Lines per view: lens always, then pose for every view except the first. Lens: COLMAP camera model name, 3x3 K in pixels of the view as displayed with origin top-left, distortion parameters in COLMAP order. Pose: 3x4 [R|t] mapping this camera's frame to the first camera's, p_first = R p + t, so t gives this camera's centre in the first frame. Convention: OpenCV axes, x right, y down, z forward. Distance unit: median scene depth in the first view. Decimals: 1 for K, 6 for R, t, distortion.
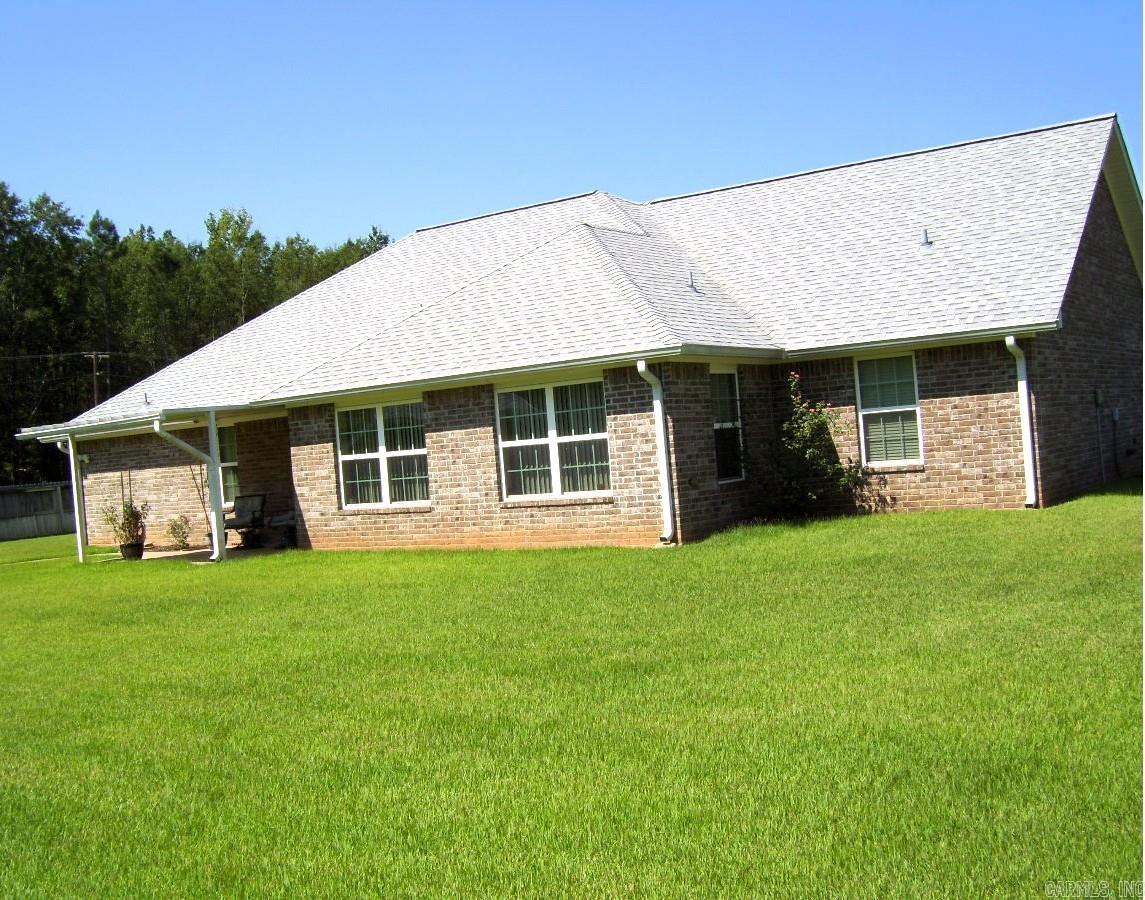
lens RADIAL K [[1239.0, 0, 573.1], [0, 1239.0, 450.4], [0, 0, 1]] dist [-0.035494, 0.000000]
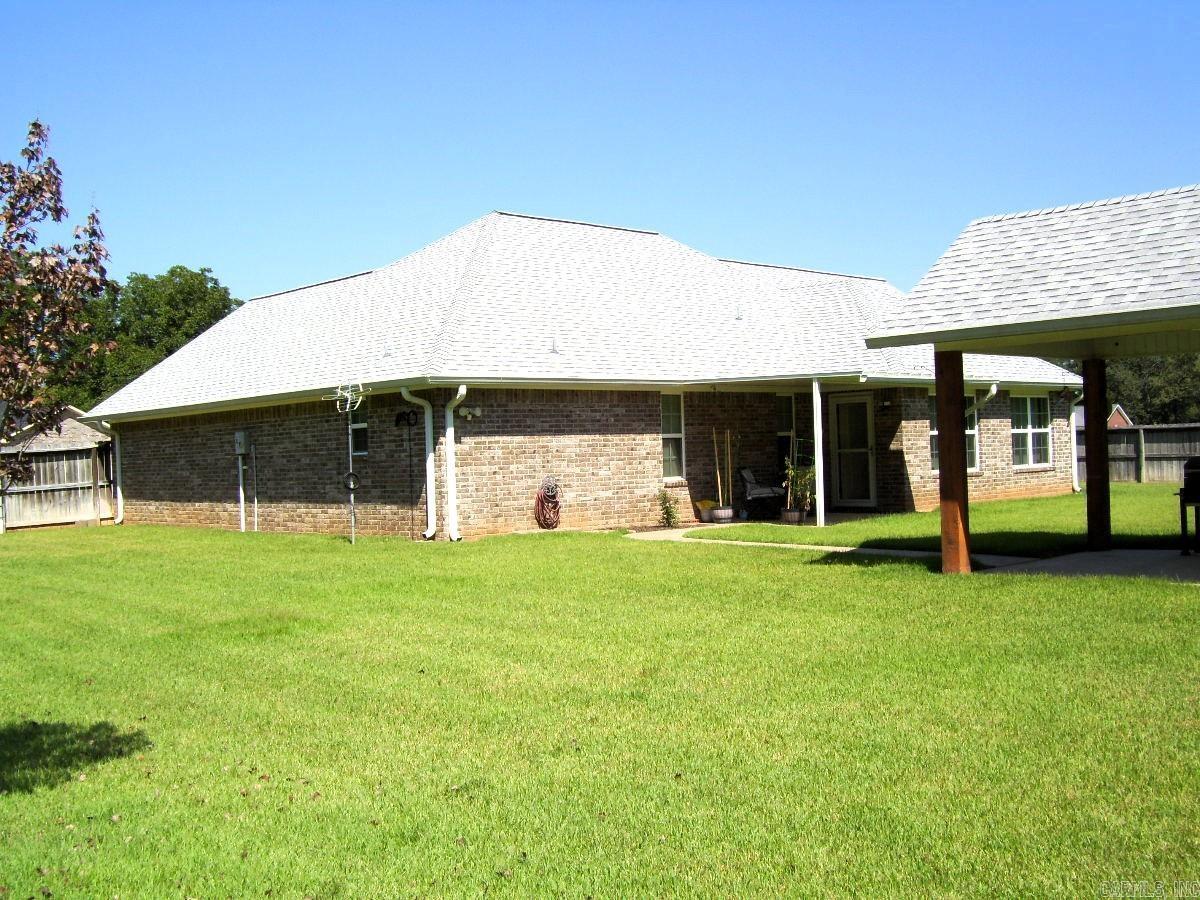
lens RADIAL K [[1281.9, 0, 614.9], [0, 1281.9, 484.1], [0, 0, 1]] dist [-0.145714, 0.000000]
pose [[0.206192, 0.046995, 0.977382, -1.614791], [0.017685, 0.998504, -0.051741, 0.127250], [-0.978352, 0.027954, 0.205052, 1.128592]]
